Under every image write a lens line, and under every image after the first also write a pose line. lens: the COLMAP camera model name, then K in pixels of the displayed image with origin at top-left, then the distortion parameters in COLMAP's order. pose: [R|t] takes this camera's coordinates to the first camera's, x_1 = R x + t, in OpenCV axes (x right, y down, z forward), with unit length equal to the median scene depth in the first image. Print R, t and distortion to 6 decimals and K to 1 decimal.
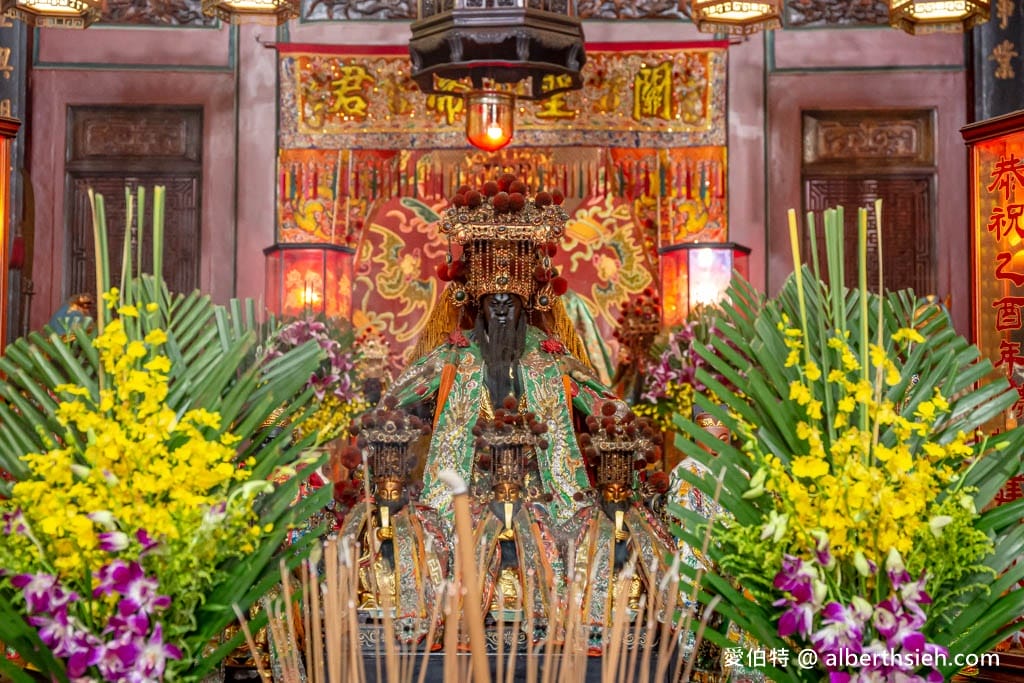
lens RADIAL K [[1643.9, 0, 510.5], [0, 1643.9, 338.8], [0, 0, 1]] dist [0.082247, 0.000000]
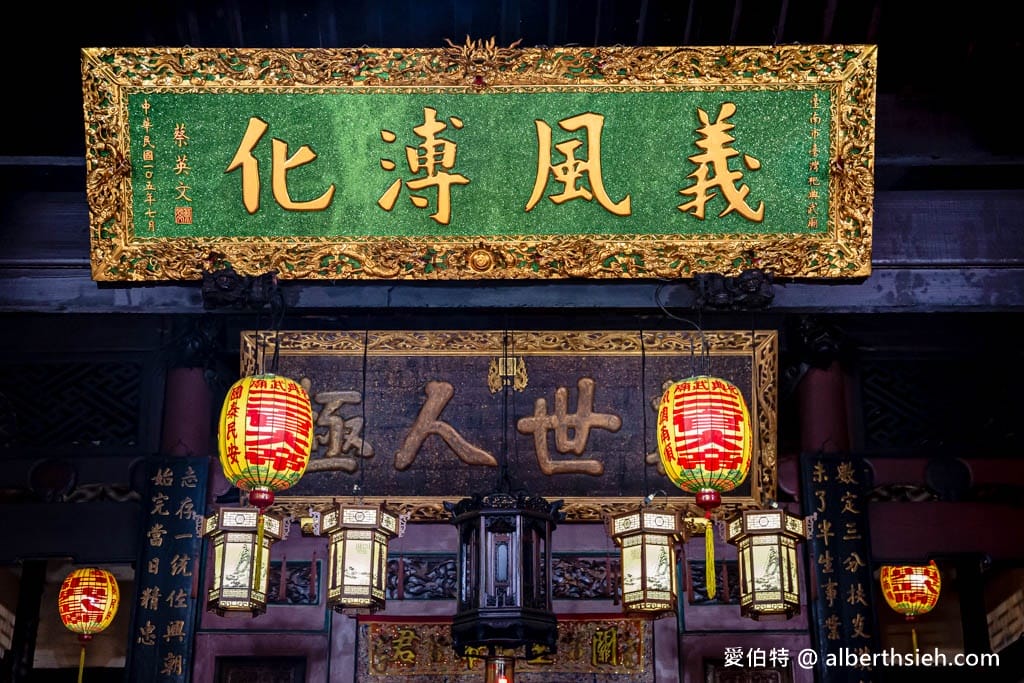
lens RADIAL K [[1595.0, 0, 511.0], [0, 1595.0, 342.0], [0, 0, 1]] dist [0.071113, 0.000000]
pose [[0.999965, 0.000618, 0.008360, -0.011959], [0.001902, 0.954536, -0.298088, 0.020597], [-0.008165, 0.298094, 0.954502, -0.484100]]
